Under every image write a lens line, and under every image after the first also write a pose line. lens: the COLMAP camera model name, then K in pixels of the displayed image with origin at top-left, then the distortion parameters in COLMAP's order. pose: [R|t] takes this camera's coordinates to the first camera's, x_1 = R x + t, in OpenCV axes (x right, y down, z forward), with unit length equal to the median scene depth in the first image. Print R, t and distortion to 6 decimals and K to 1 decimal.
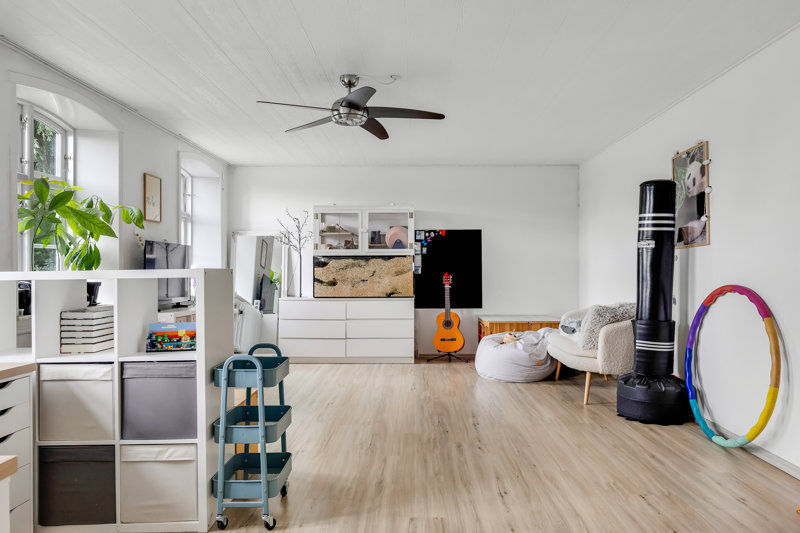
lens RADIAL K [[582.1, 0, 400.4], [0, 582.1, 267.6], [0, 0, 1]] dist [-0.000830, 0.005840]
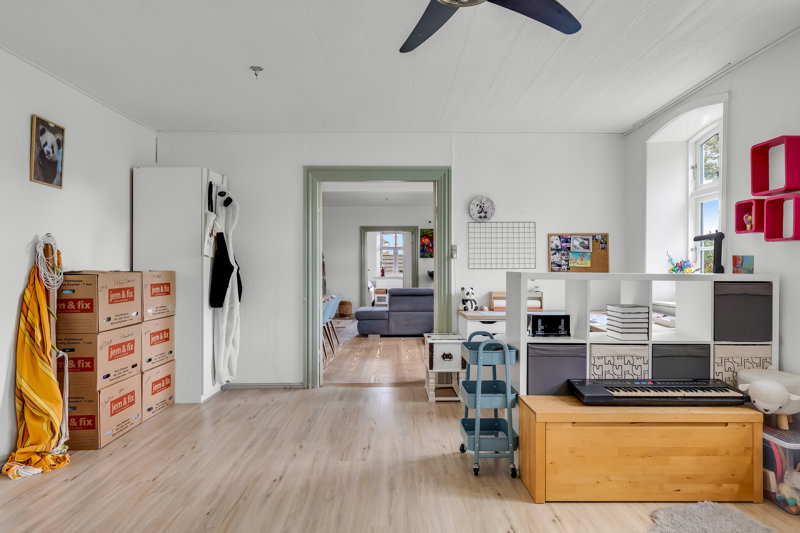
lens RADIAL K [[582.1, 0, 399.8], [0, 582.1, 267.3], [0, 0, 1]] dist [-0.000830, 0.005840]
pose [[-0.999449, 0.005434, -0.032737, -0.018268], [0.005392, 0.999985, 0.001362, -0.009915], [0.032744, 0.001185, -0.999463, 2.072532]]
